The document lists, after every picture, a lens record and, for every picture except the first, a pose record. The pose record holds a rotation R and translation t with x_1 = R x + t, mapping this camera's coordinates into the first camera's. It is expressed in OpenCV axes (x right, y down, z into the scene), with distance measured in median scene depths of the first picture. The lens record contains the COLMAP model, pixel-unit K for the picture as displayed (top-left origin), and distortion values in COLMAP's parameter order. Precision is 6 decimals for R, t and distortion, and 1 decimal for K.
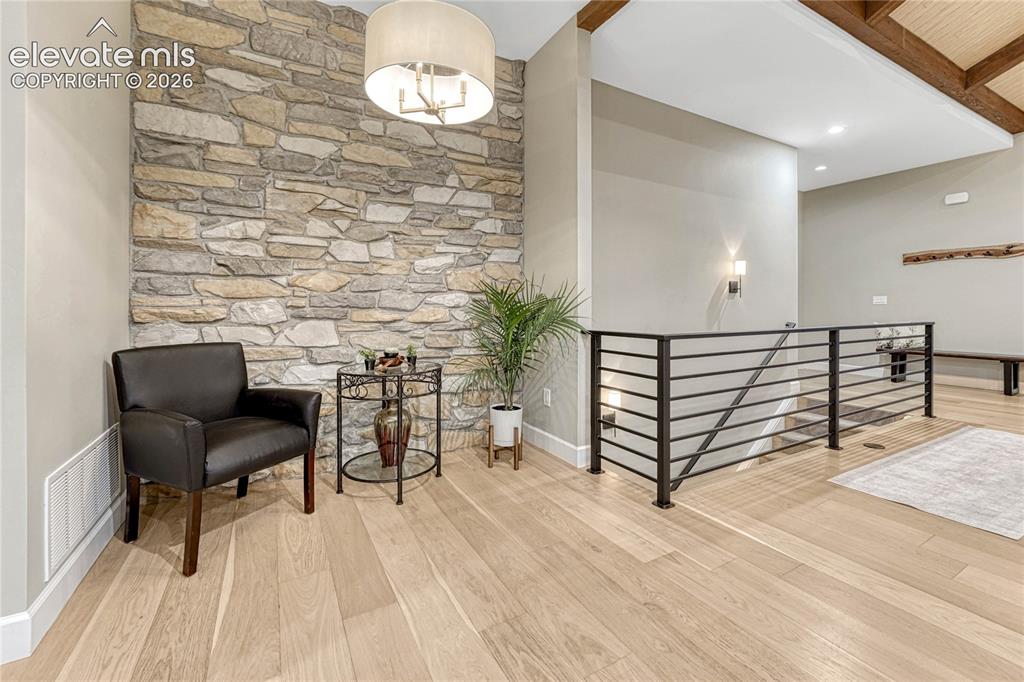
lens RADIAL K [[434.8, 0, 512.3], [0, 434.8, 307.7], [0, 0, 1]] dist [-0.008631, 0.000027]
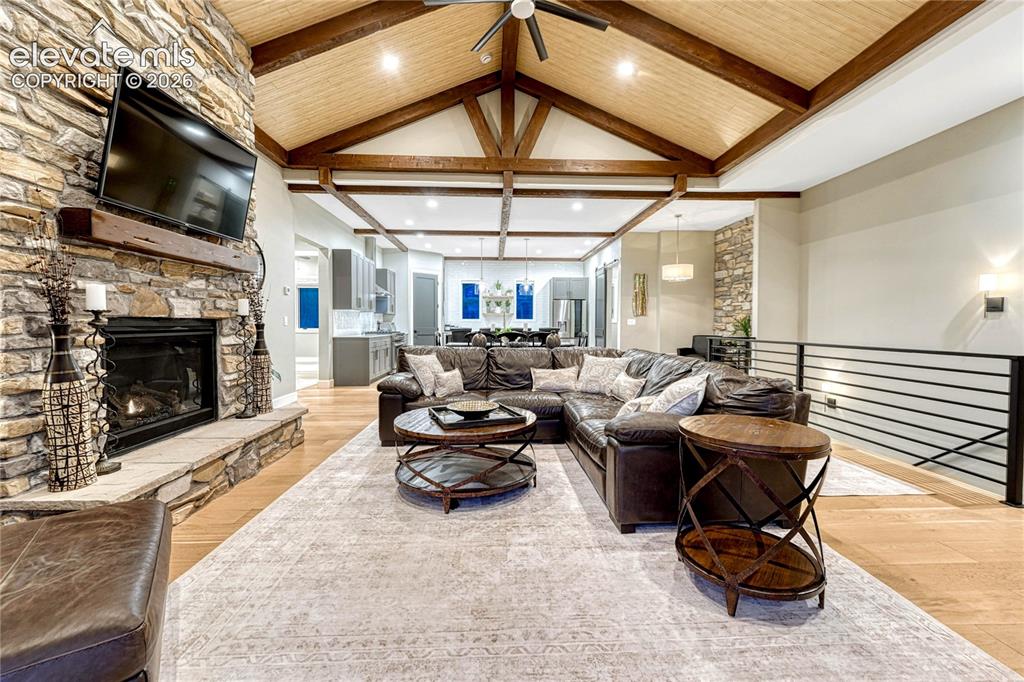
lens RADIAL K [[421.3, 0, 515.5], [0, 421.3, 338.2], [0, 0, 1]] dist [-0.001889, -0.000005]
pose [[-0.442793, 0.031840, -0.896058, 2.536176], [-0.002276, 0.999326, 0.036635, -0.018262], [0.896621, 0.018261, -0.442422, 0.830005]]
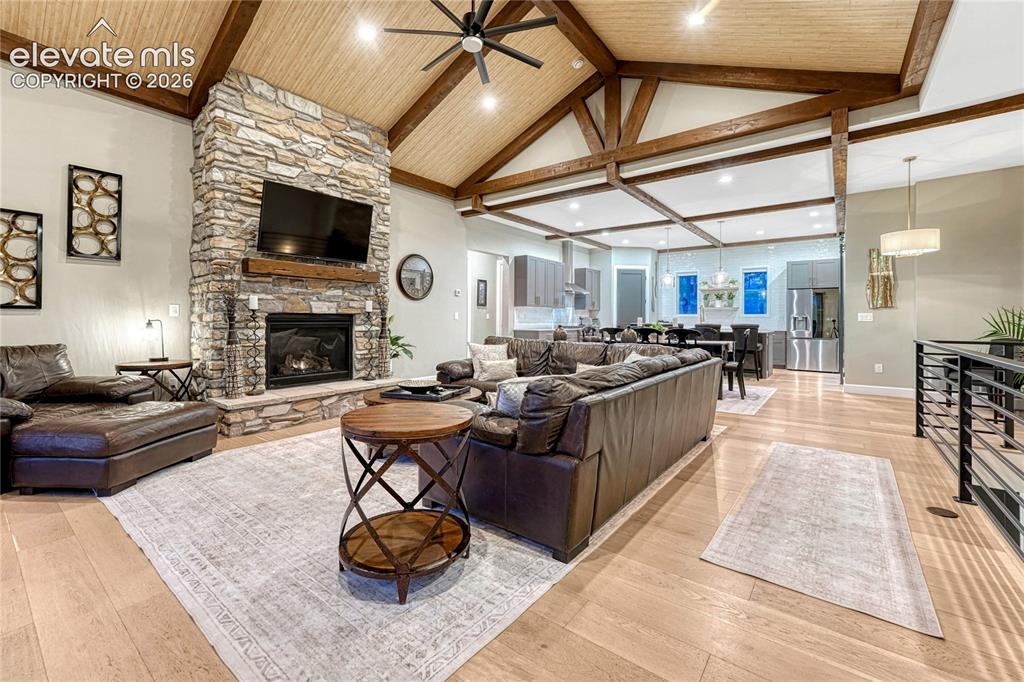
lens RADIAL K [[425.8, 0, 512.1], [0, 425.8, 316.7], [0, 0, 1]] dist [-0.002018, 0.000172]
pose [[-0.918738, -0.005658, -0.394828, 1.978258], [-0.004466, 0.999982, -0.003937, -0.012016], [0.394843, -0.001854, -0.918747, 1.493583]]
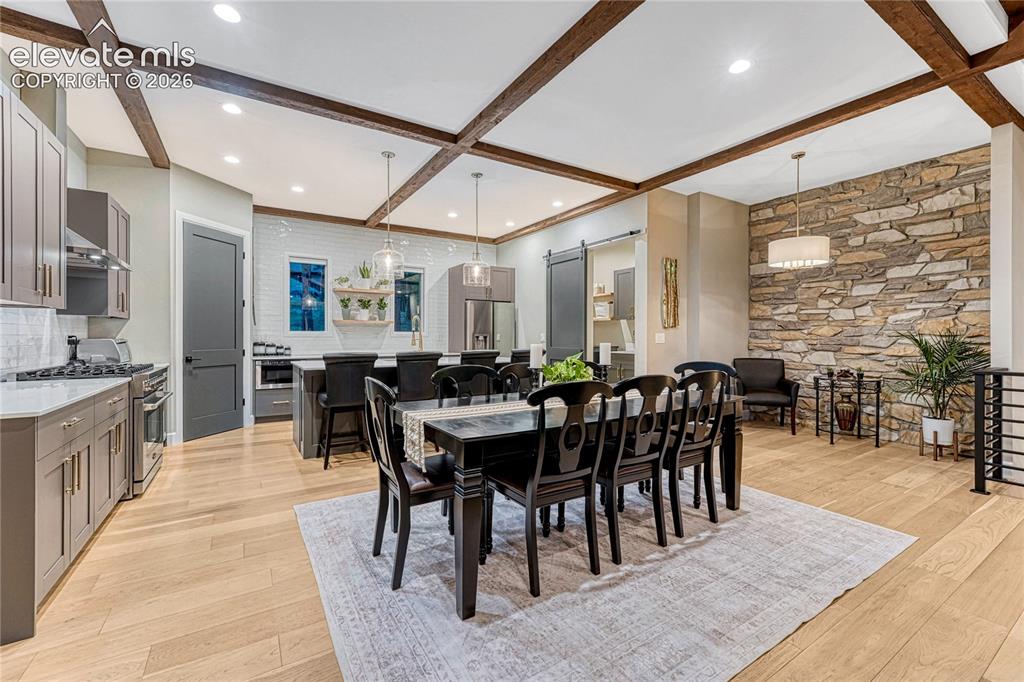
lens RADIAL K [[426.6, 0, 512.0], [0, 426.6, 337.5], [0, 0, 1]] dist [-0.001108, -0.000040]
pose [[0.047500, 0.003932, -0.998864, 1.279452], [-0.003540, 0.999987, 0.003768, -0.032949], [0.998865, 0.003357, 0.047513, -0.443822]]
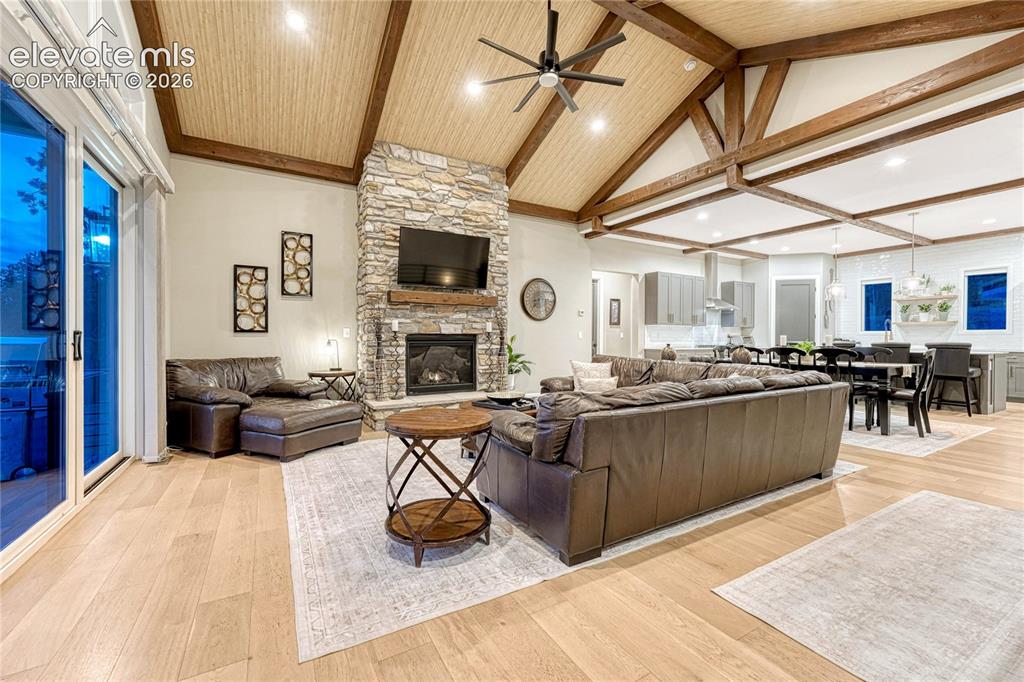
lens RADIAL K [[416.0, 0, 512.0], [0, 416.0, 341.0], [0, 0, 1]] dist [-0.000177, 0.000384]
pose [[-0.999792, 0.001291, -0.020337, 1.759451], [0.001109, 0.999959, 0.008945, -0.011775], [0.020348, 0.008920, -0.999753, 1.596387]]
